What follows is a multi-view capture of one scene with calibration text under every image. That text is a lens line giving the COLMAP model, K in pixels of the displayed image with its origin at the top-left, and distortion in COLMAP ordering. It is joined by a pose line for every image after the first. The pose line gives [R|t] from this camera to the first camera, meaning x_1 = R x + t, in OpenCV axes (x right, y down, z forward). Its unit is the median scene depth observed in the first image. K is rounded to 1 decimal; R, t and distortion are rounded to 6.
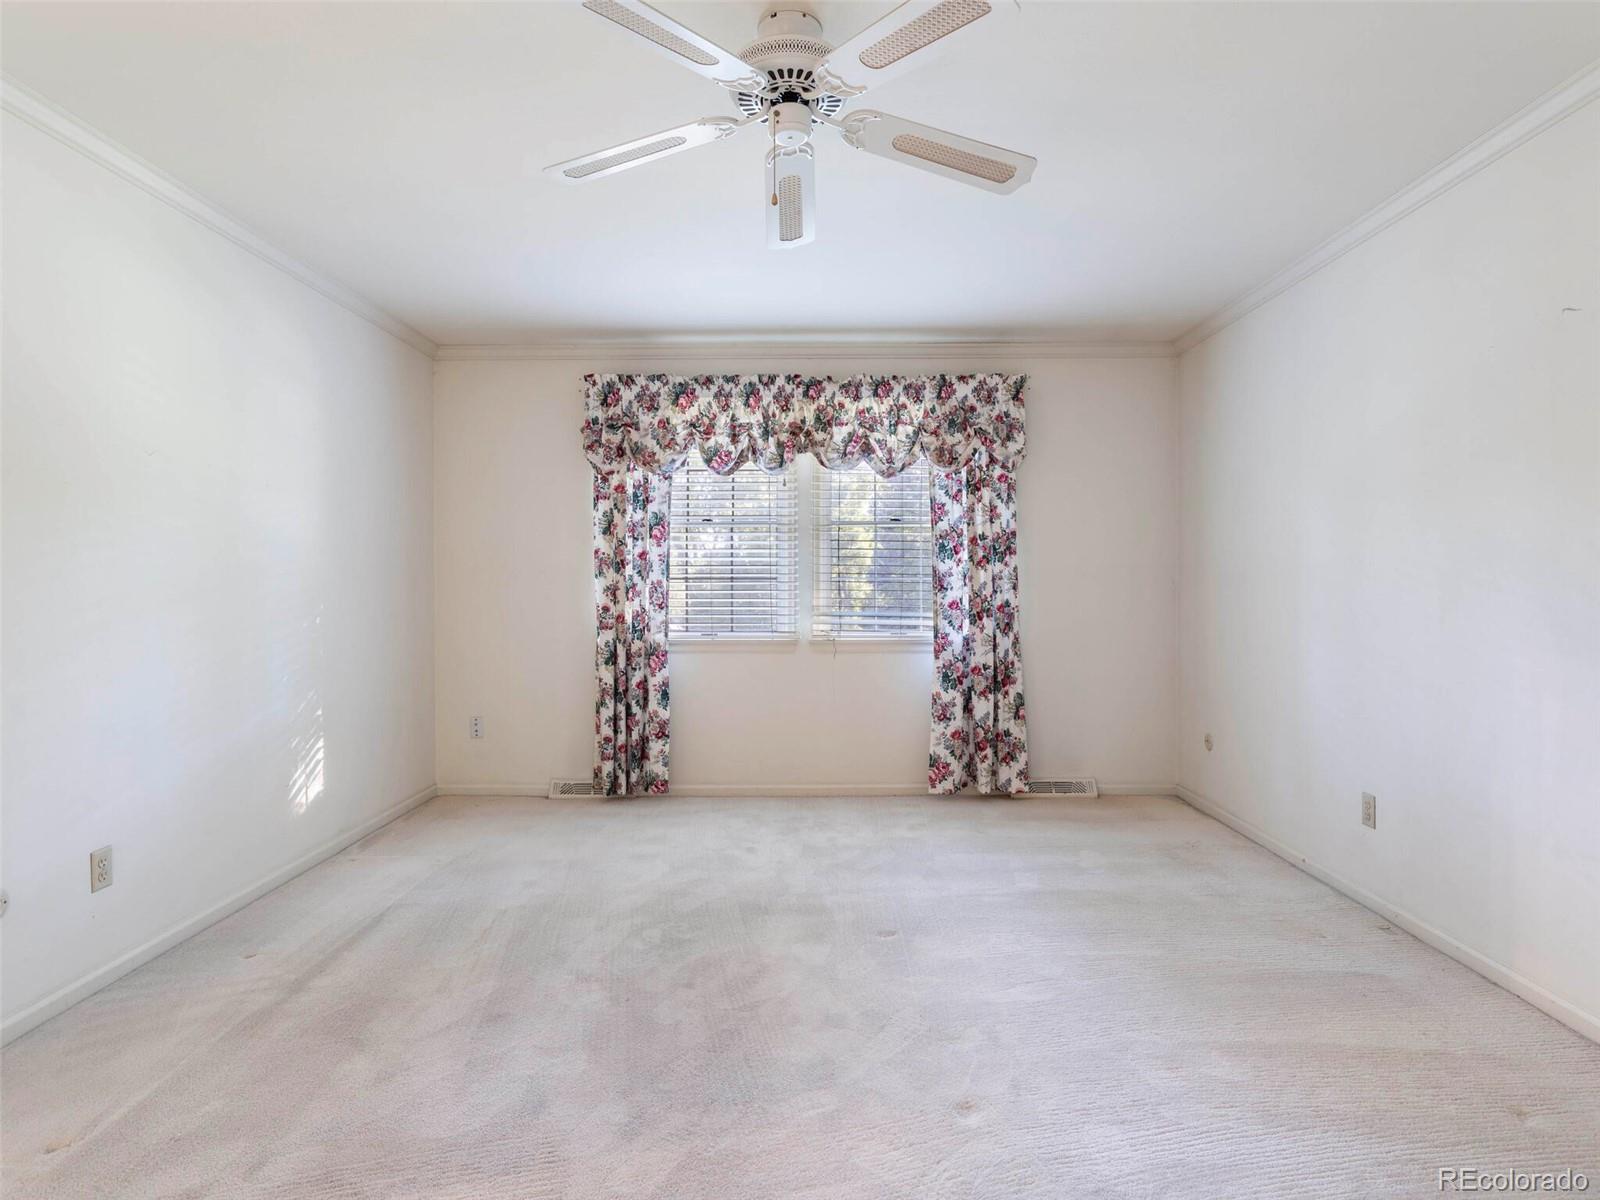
lens RADIAL K [[858.6, 0, 798.4], [0, 858.6, 594.5], [0, 0, 1]] dist [0.004861, 0.000246]
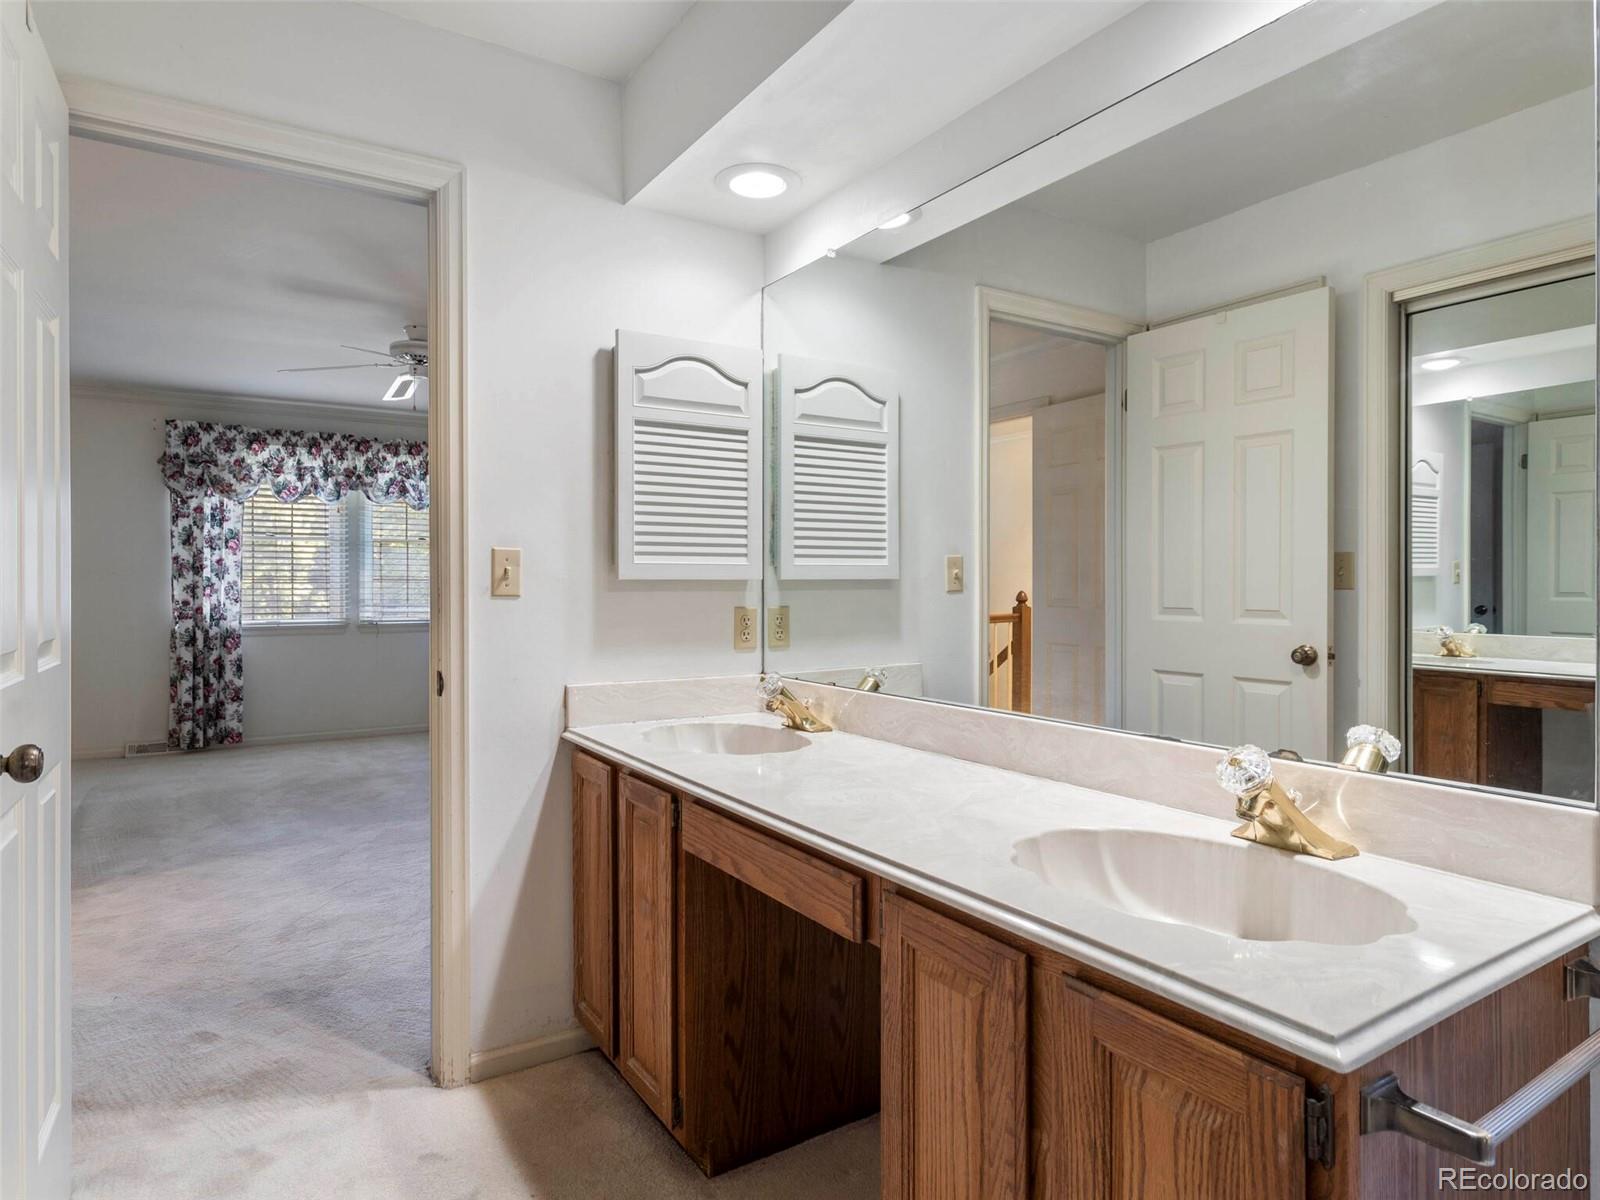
lens RADIAL K [[940.5, 0, 800.9], [0, 940.5, 592.8], [0, 0, 1]] dist [-0.009297, 0.007031]
pose [[0.839778, -0.004253, 0.542914, -0.214833], [0.003090, 0.999991, 0.003055, 0.000144], [-0.542922, -0.000888, 0.839783, -0.680126]]
